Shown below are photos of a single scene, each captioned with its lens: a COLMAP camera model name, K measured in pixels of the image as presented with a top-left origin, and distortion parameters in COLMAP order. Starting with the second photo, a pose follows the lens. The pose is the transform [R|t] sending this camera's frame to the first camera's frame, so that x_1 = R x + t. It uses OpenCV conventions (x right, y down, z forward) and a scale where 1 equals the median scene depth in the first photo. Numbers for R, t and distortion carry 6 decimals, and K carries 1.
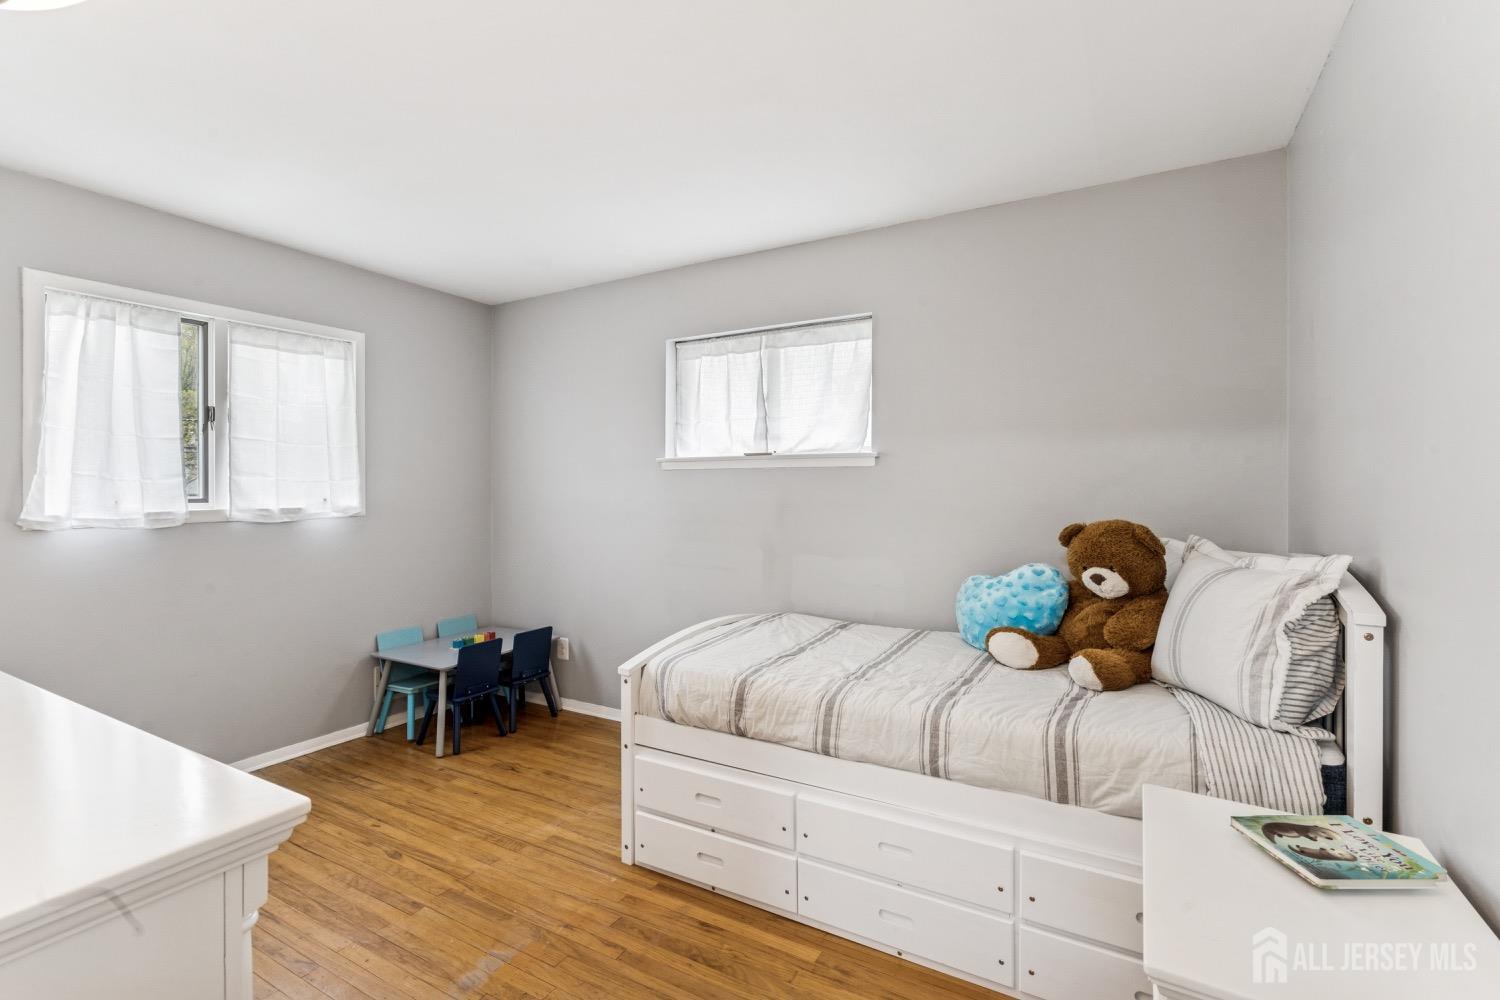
lens RADIAL K [[709.2, 0, 757.7], [0, 709.2, 485.7], [0, 0, 1]] dist [-0.002328, -0.000606]
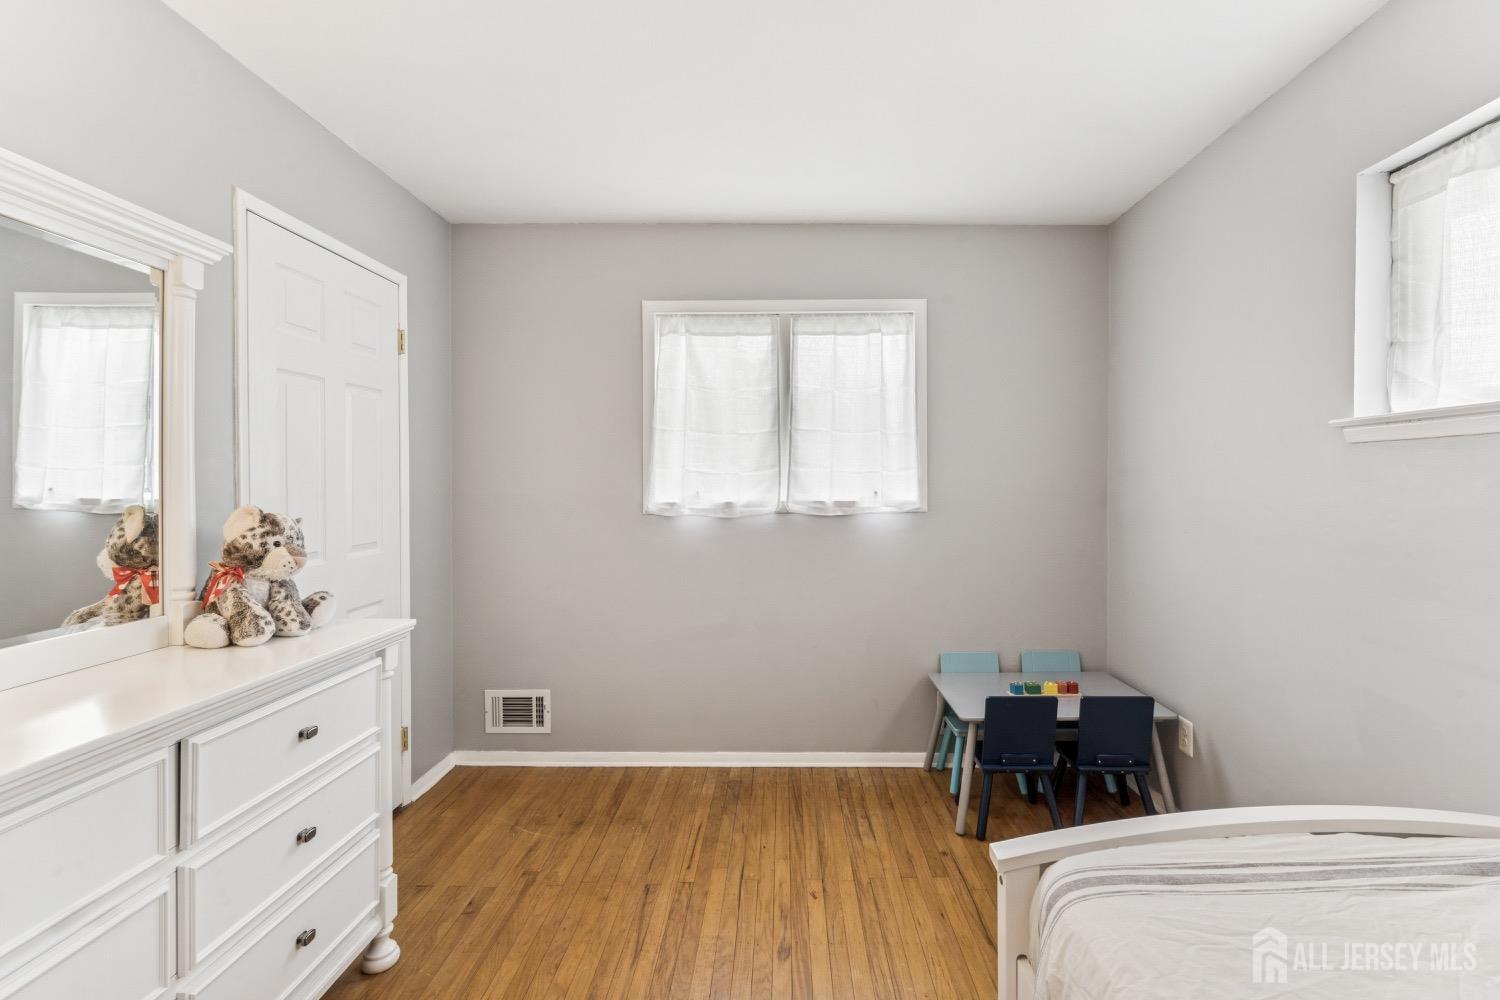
lens RADIAL K [[709.2, 0, 757.7], [0, 709.2, 485.7], [0, 0, 1]] dist [-0.002328, -0.000606]
pose [[0.475721, 0.006905, -0.879569, 0.112347], [0.002840, 0.999952, 0.009386, 0.002254], [0.879592, -0.006963, 0.475678, 0.446053]]
